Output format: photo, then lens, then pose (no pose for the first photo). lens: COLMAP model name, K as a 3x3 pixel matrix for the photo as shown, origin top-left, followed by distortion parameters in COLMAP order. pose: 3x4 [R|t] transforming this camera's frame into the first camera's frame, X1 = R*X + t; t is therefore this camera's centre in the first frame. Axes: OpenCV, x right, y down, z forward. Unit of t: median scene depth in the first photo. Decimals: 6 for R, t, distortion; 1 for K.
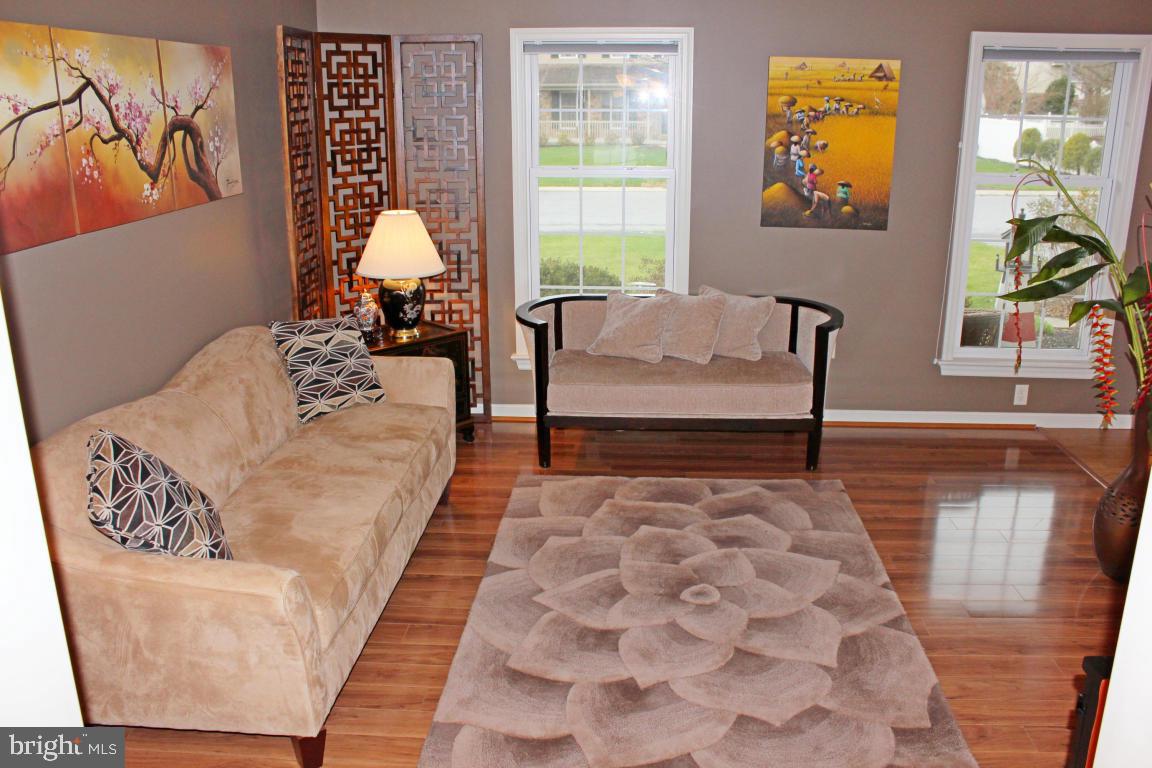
lens RADIAL K [[968.7, 0, 590.7], [0, 968.7, 381.6], [0, 0, 1]] dist [-0.153624, 0.139189]
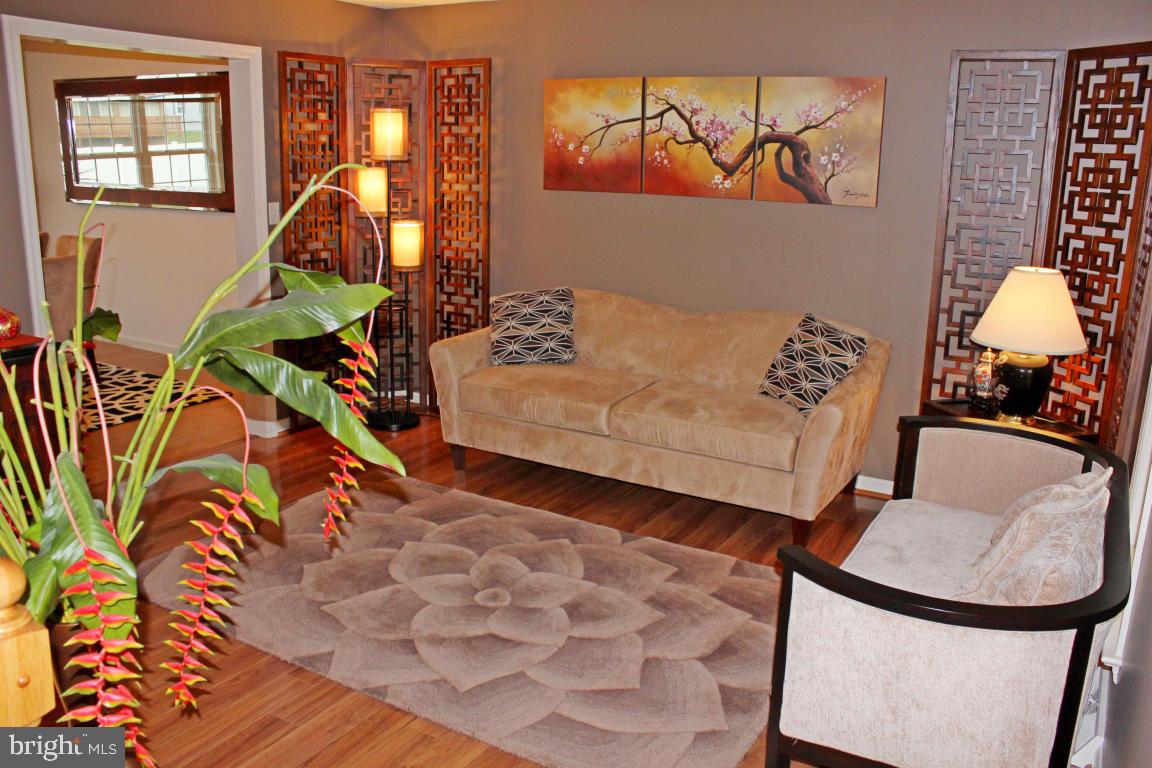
lens RADIAL K [[968.7, 0, 590.7], [0, 968.7, 381.6], [0, 0, 1]] dist [-0.153624, 0.139189]
pose [[-0.458975, 0.216055, -0.861779, 0.906500], [-0.268456, 0.890914, 0.366337, -0.386839], [0.846920, 0.399489, -0.350906, 1.371760]]
